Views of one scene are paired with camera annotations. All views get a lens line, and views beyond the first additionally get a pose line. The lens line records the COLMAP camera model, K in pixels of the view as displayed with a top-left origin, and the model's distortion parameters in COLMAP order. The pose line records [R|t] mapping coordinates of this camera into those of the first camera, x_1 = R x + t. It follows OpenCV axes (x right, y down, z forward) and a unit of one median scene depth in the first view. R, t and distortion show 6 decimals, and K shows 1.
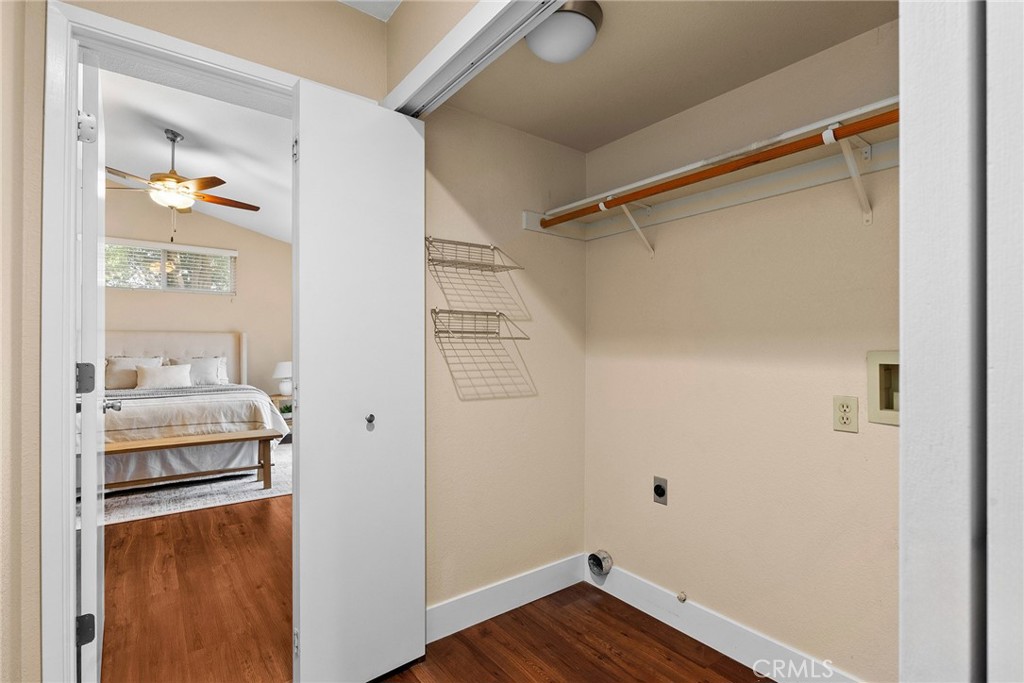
lens RADIAL K [[502.8, 0, 516.9], [0, 502.8, 344.4], [0, 0, 1]] dist [0.006364, 0.002513]
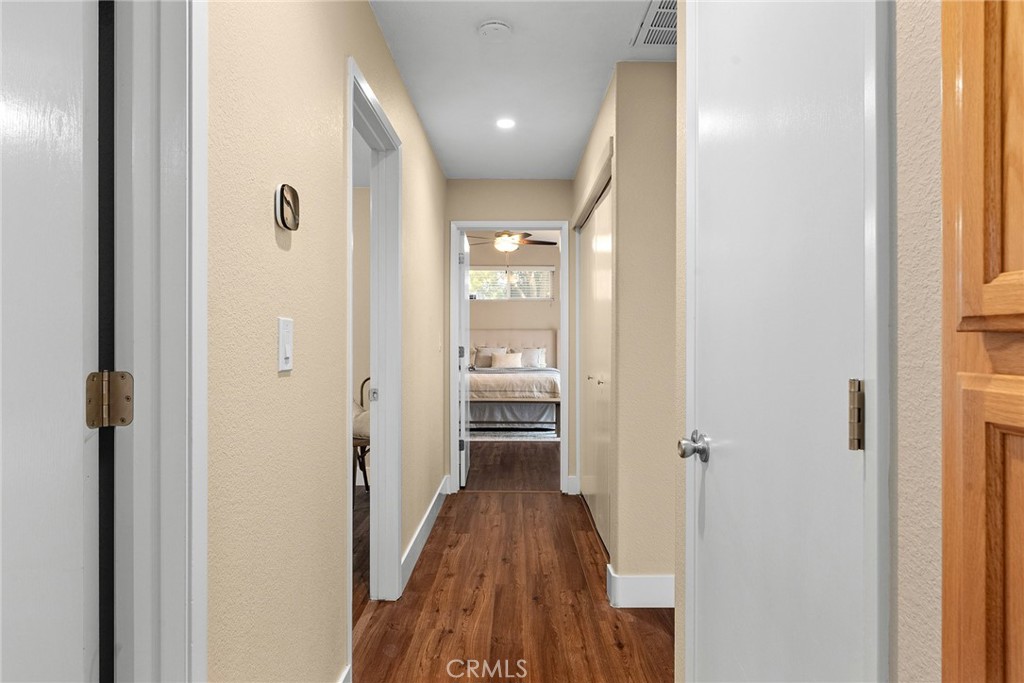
lens RADIAL K [[627.9, 0, 506.0], [0, 627.9, 347.5], [0, 0, 1]] dist [0.002248, -0.001192]
pose [[0.794808, 0.006894, -0.606822, 0.474892], [0.002064, 0.999899, 0.014063, -0.000671], [0.606857, -0.012430, 0.794714, -0.524773]]
